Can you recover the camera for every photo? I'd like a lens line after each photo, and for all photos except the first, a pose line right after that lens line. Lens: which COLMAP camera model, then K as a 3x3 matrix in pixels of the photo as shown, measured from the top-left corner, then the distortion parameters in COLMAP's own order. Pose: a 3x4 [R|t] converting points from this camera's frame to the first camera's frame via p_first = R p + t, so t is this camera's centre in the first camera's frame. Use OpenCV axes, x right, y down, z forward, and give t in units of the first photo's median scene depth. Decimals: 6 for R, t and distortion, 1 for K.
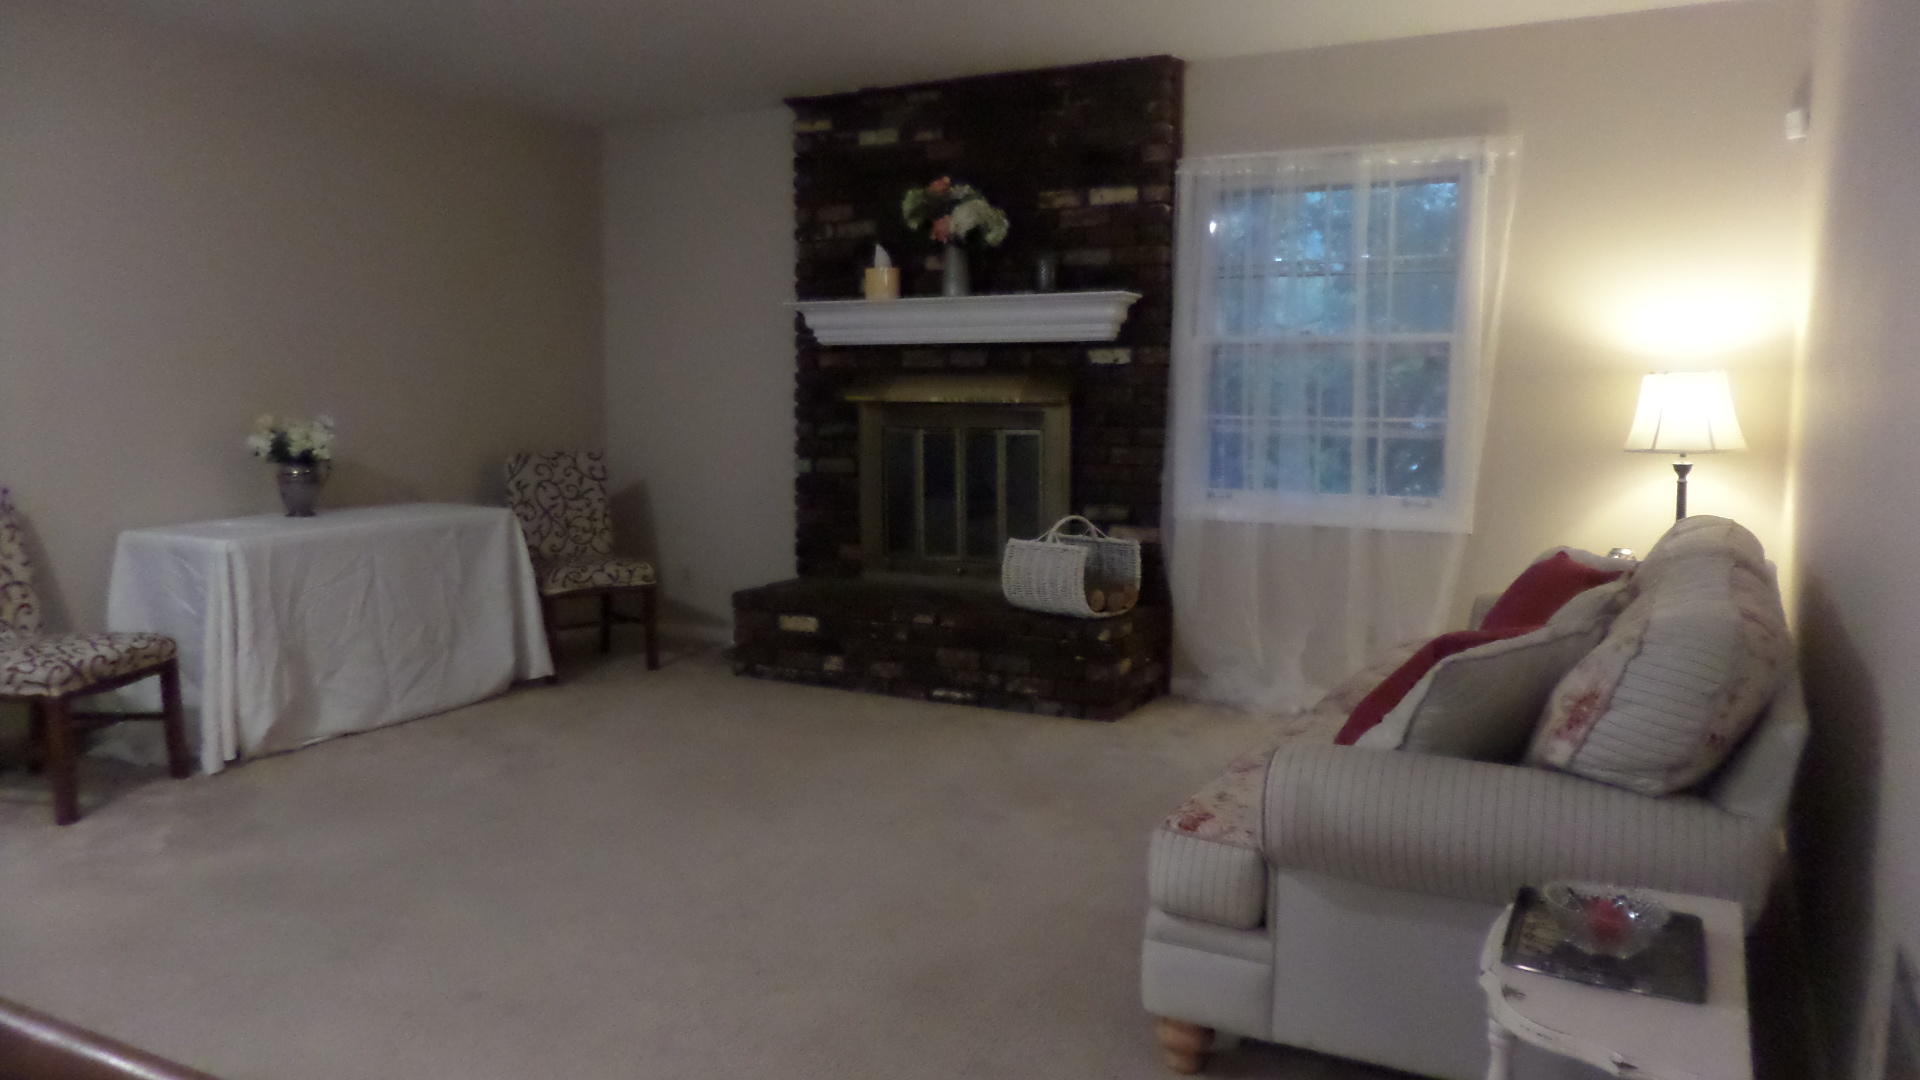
lens RADIAL K [[1373.7, 0, 969.4], [0, 1373.7, 535.9], [0, 0, 1]] dist [-0.017503, -0.002053]
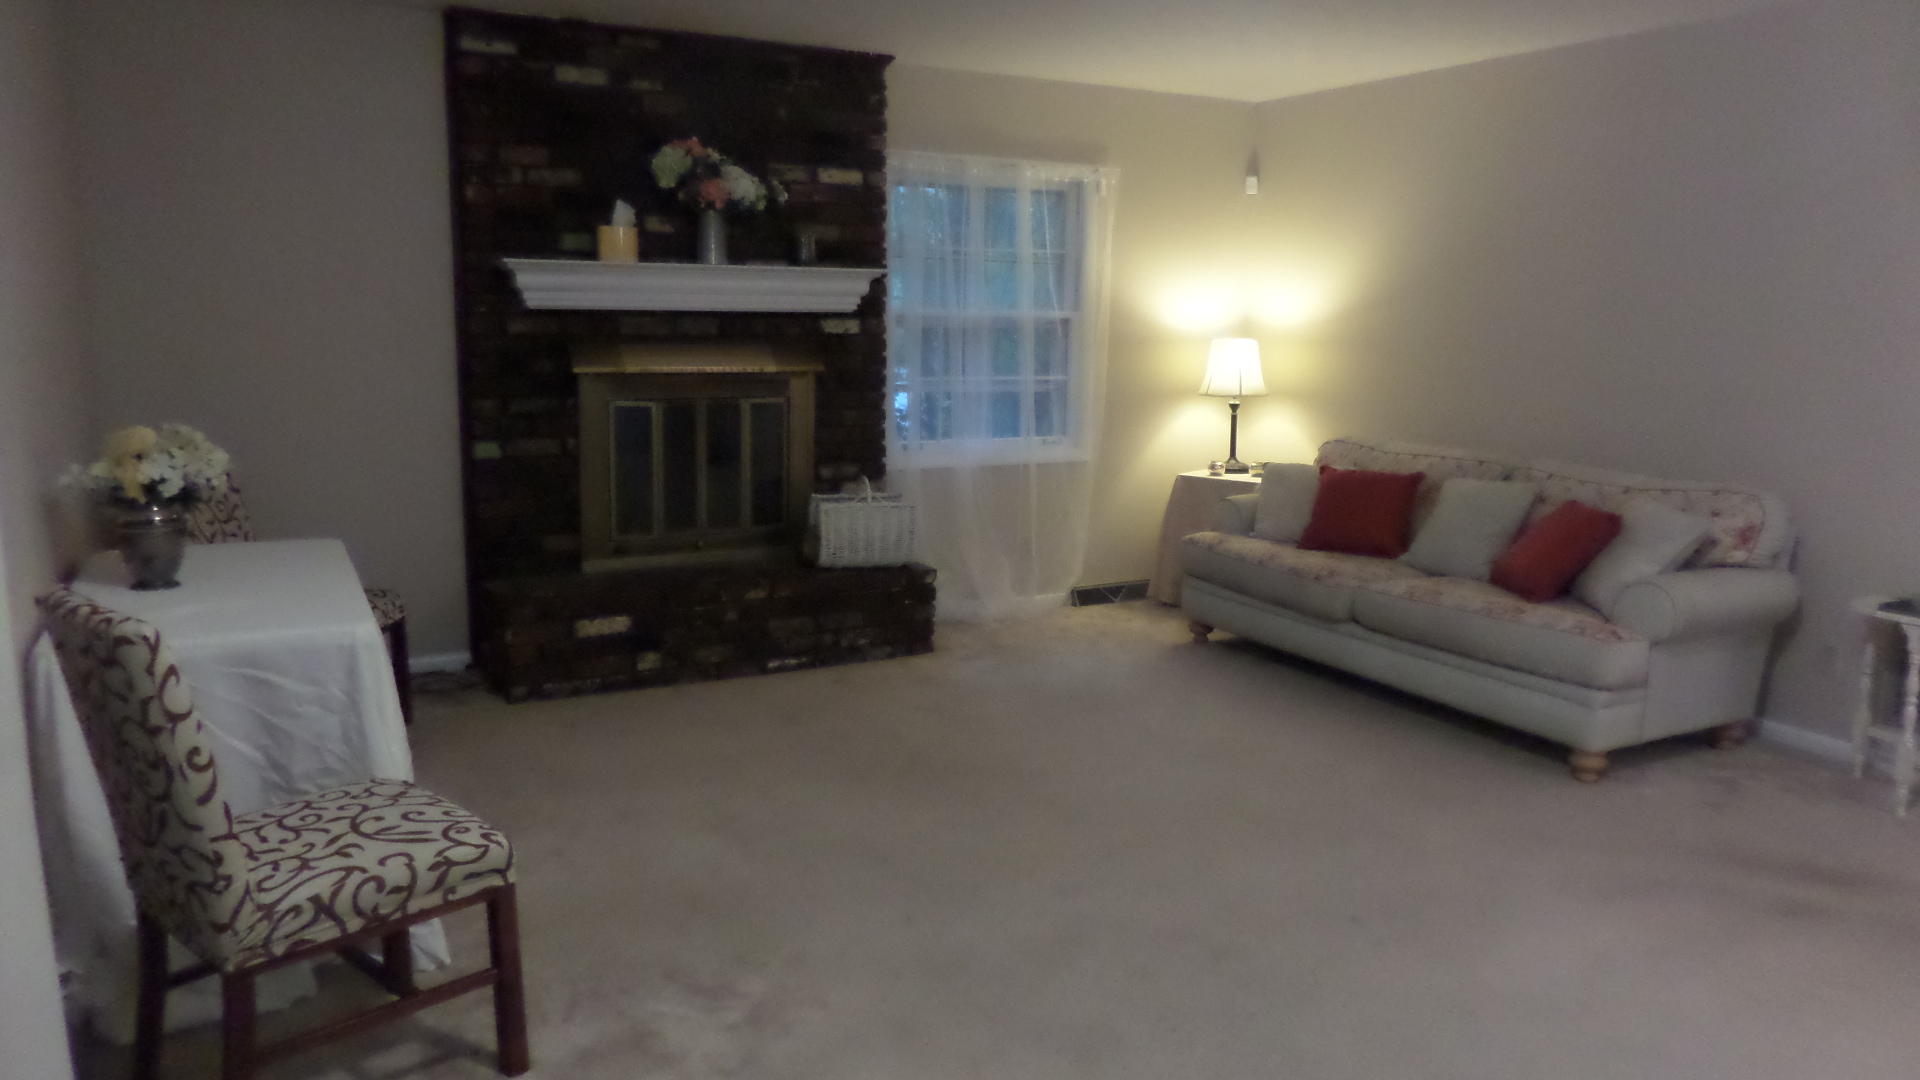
lens RADIAL K [[1373.7, 0, 969.2], [0, 1373.7, 546.8], [0, 0, 1]] dist [-0.017503, -0.002053]
pose [[0.540913, -0.133529, 0.830412, -0.757569], [0.082937, 0.990973, 0.105324, -0.063914], [-0.836980, 0.011901, 0.547105, 0.325246]]
